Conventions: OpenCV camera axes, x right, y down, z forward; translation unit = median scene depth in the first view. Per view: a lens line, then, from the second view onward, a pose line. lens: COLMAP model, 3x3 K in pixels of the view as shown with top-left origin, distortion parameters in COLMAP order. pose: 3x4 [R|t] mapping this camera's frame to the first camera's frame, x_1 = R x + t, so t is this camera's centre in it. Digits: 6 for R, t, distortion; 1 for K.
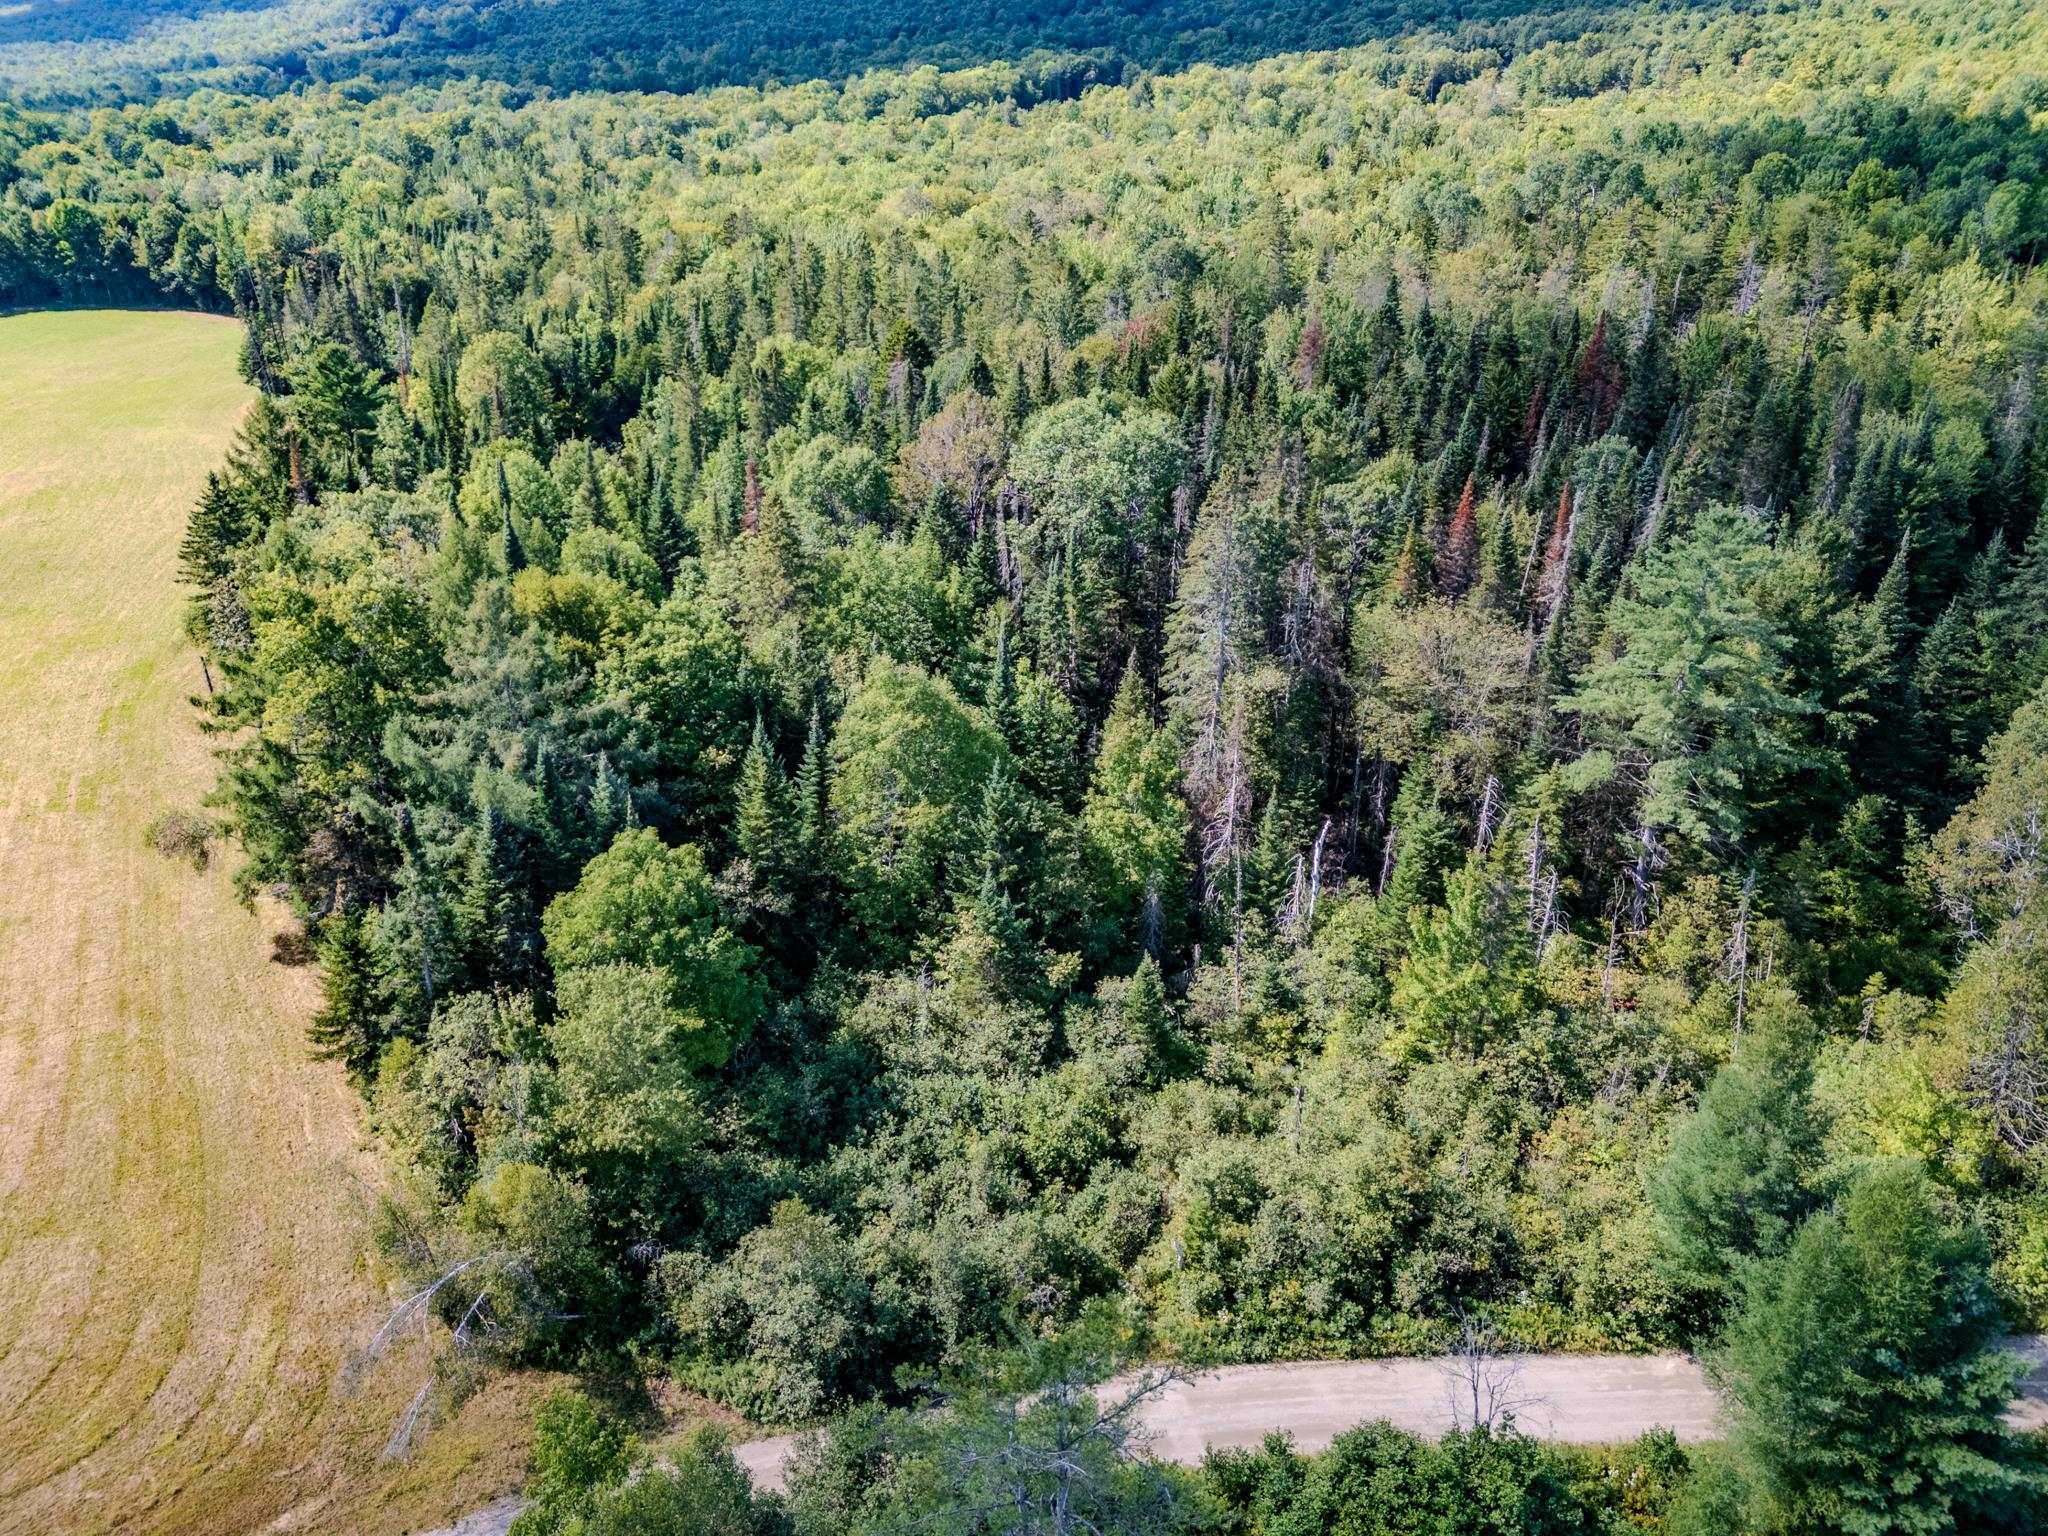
lens RADIAL K [[1540.0, 0, 1012.4], [0, 1540.0, 764.1], [0, 0, 1]] dist [0.072381, -0.063133]
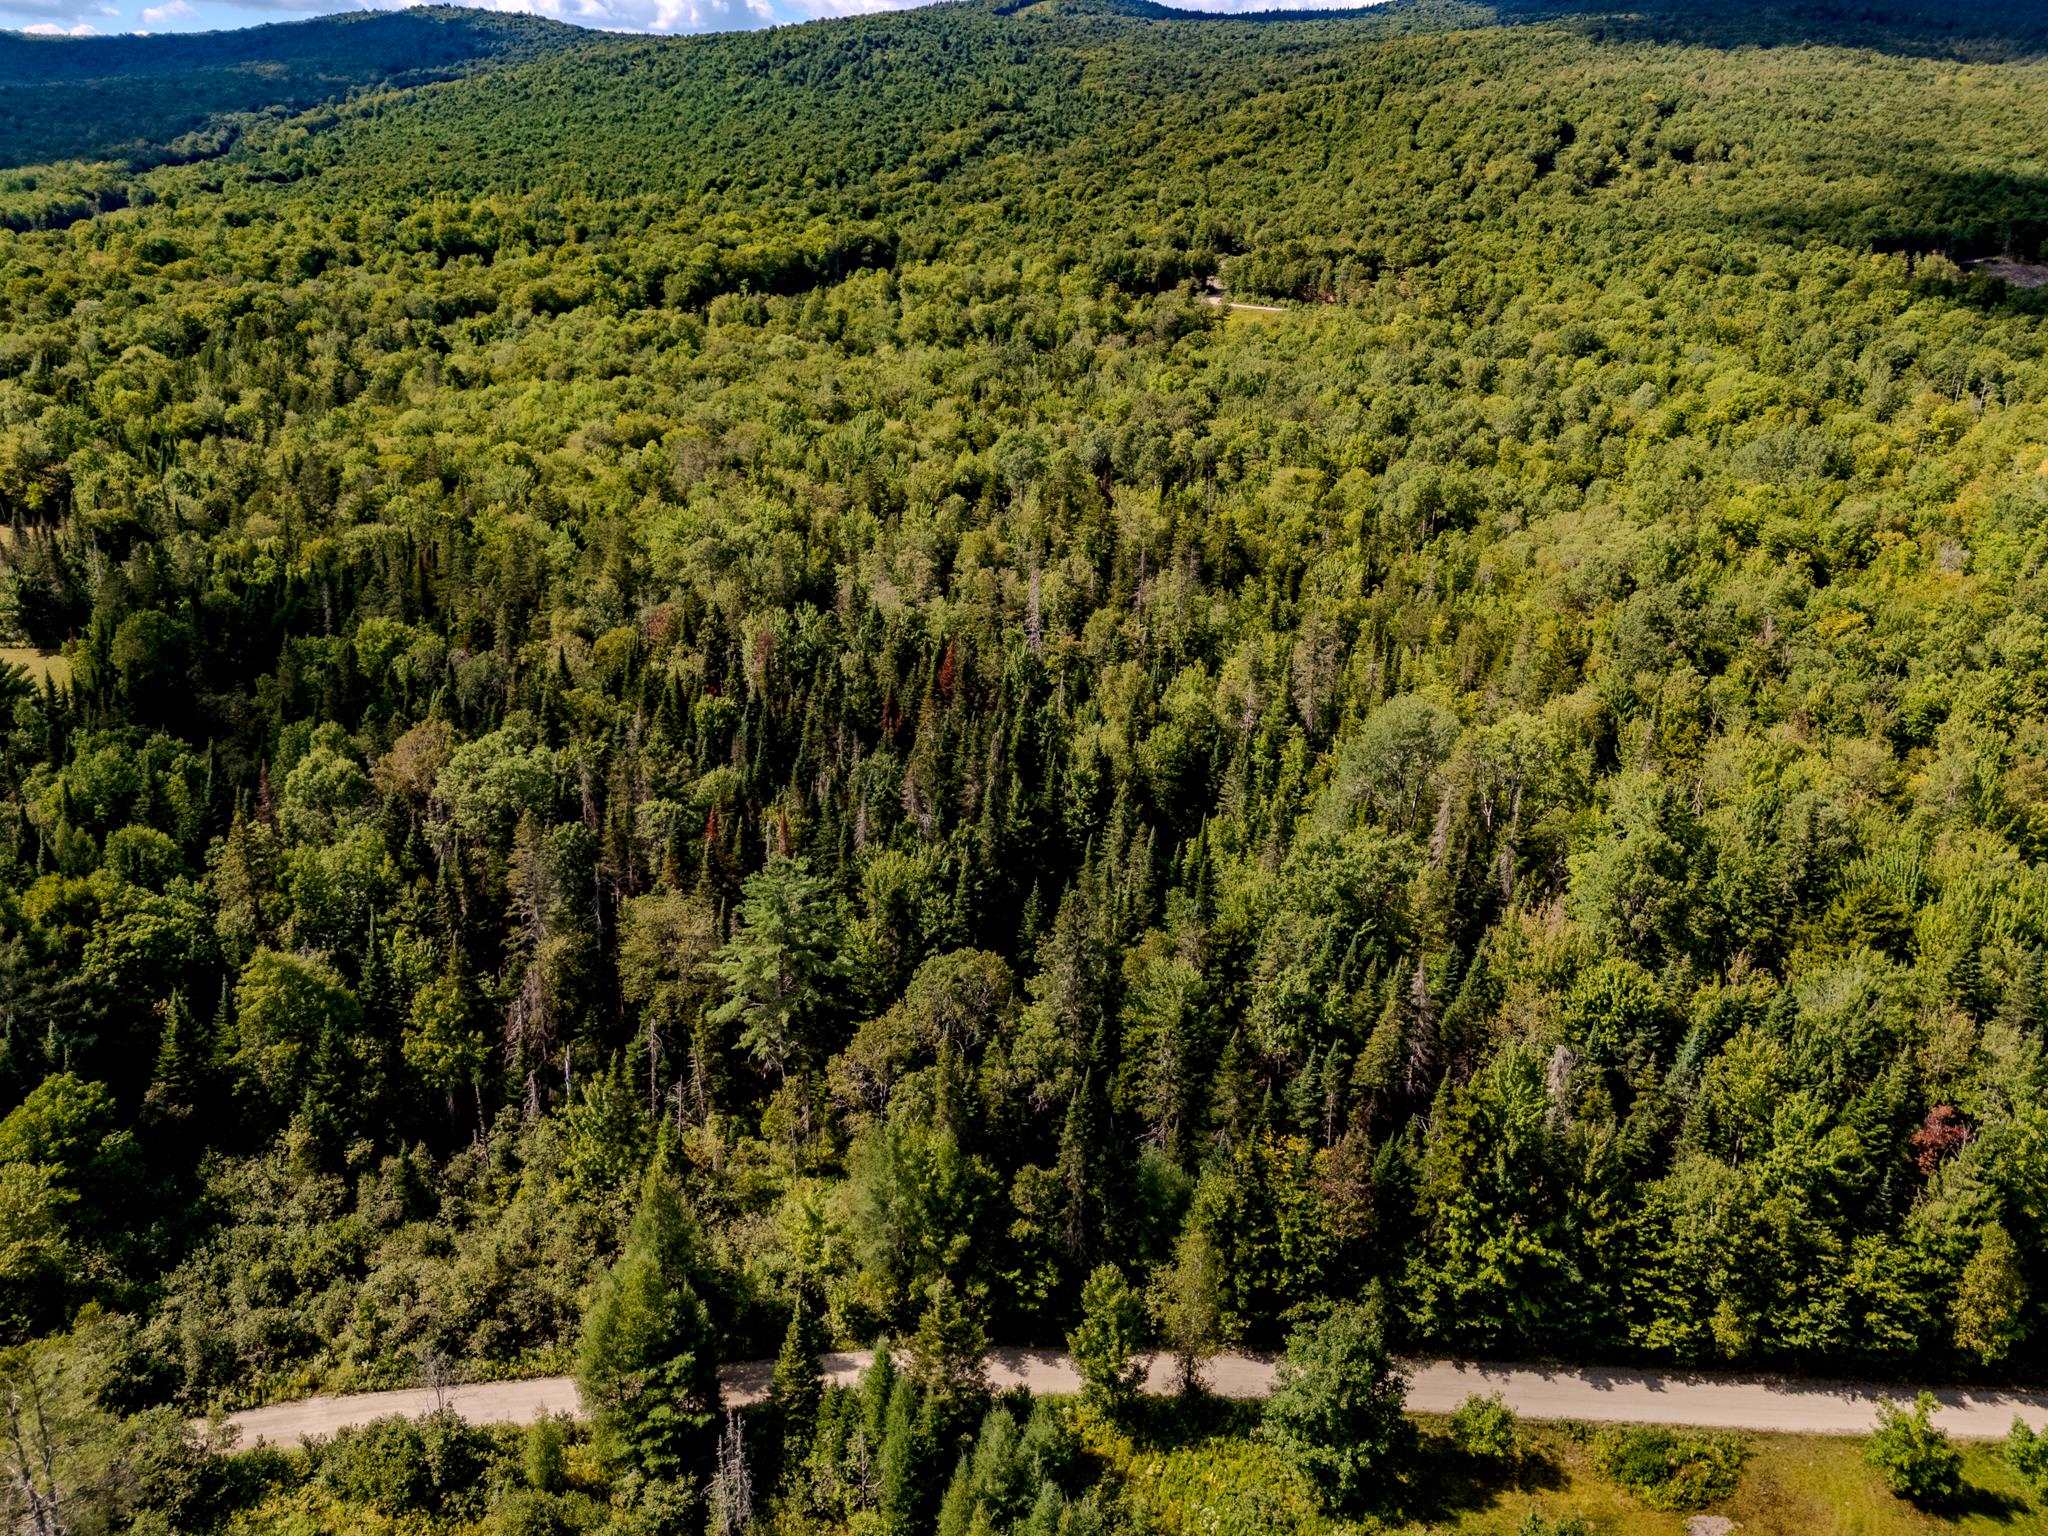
lens RADIAL K [[1571.5, 0, 1042.0], [0, 1571.5, 730.4], [0, 0, 1]] dist [0.090562, -0.089861]
pose [[0.996170, 0.000558, 0.087434, 0.559342], [0.005994, 0.997192, -0.074648, -0.162951], [-0.087231, 0.074886, 0.993369, -0.687871]]
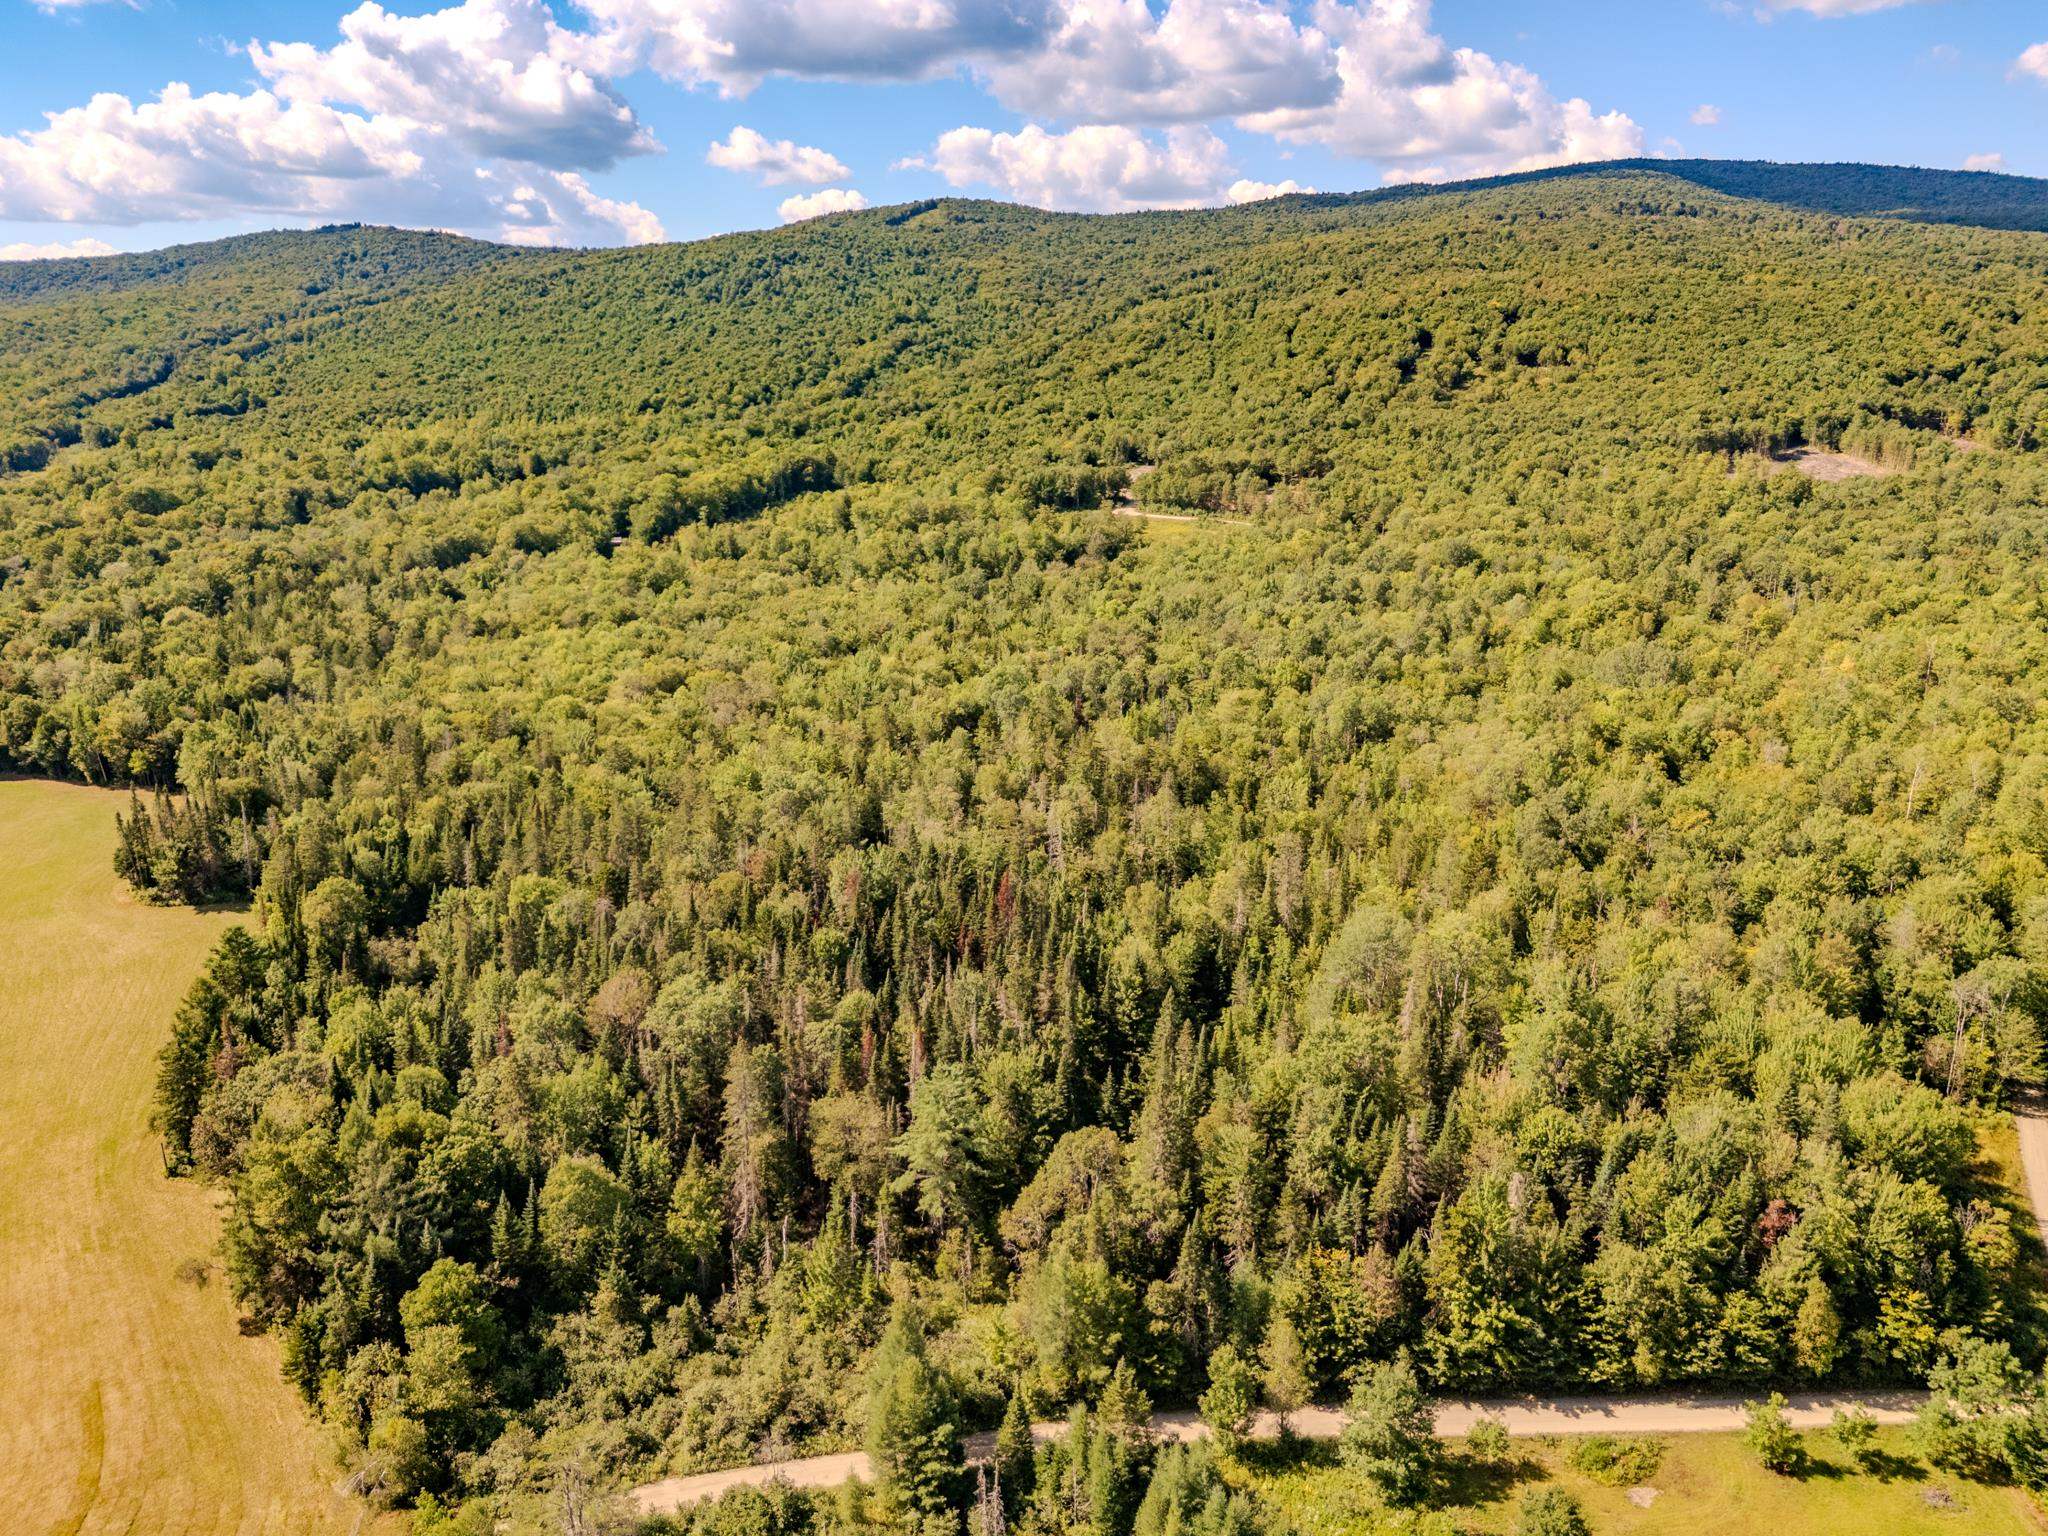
lens RADIAL K [[1571.5, 0, 1025.3], [0, 1571.5, 738.9], [0, 0, 1]] dist [0.090562, -0.089861]
pose [[0.988903, -0.035887, 0.144163, 0.245109], [0.059332, 0.985042, -0.161779, -0.240779], [-0.136201, 0.168538, 0.976240, -1.303480]]
